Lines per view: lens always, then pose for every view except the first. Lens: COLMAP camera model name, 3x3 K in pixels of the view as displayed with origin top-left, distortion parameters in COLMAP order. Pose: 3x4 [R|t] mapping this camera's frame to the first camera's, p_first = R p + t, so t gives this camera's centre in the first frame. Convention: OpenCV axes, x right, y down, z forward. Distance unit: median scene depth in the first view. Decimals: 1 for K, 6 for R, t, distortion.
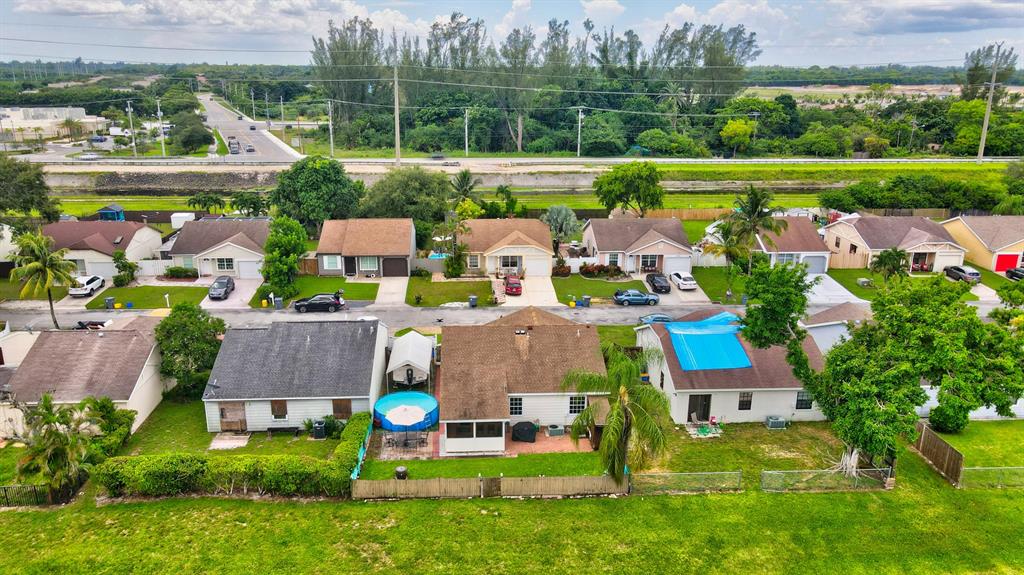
lens RADIAL K [[756.7, 0, 495.2], [0, 756.7, 287.6], [0, 0, 1]] dist [-0.014118, 0.009419]
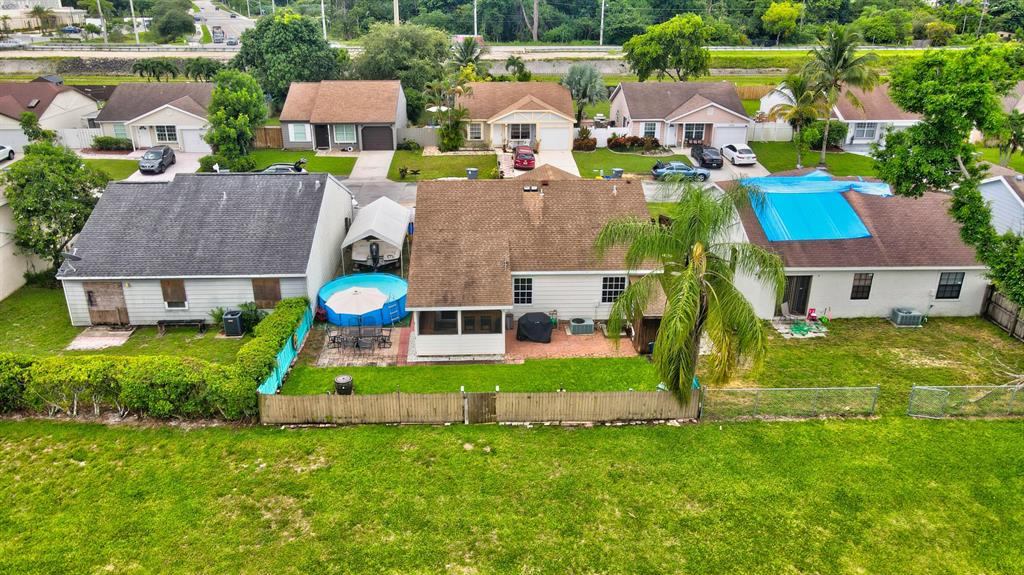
lens RADIAL K [[756.7, 0, 495.2], [0, 756.7, 287.6], [0, 0, 1]] dist [-0.014118, 0.009419]
pose [[0.999799, 0.004325, -0.019559, 0.016155], [-0.002335, 0.994918, 0.100662, 0.087673], [0.019895, -0.100596, 0.994728, 0.333251]]
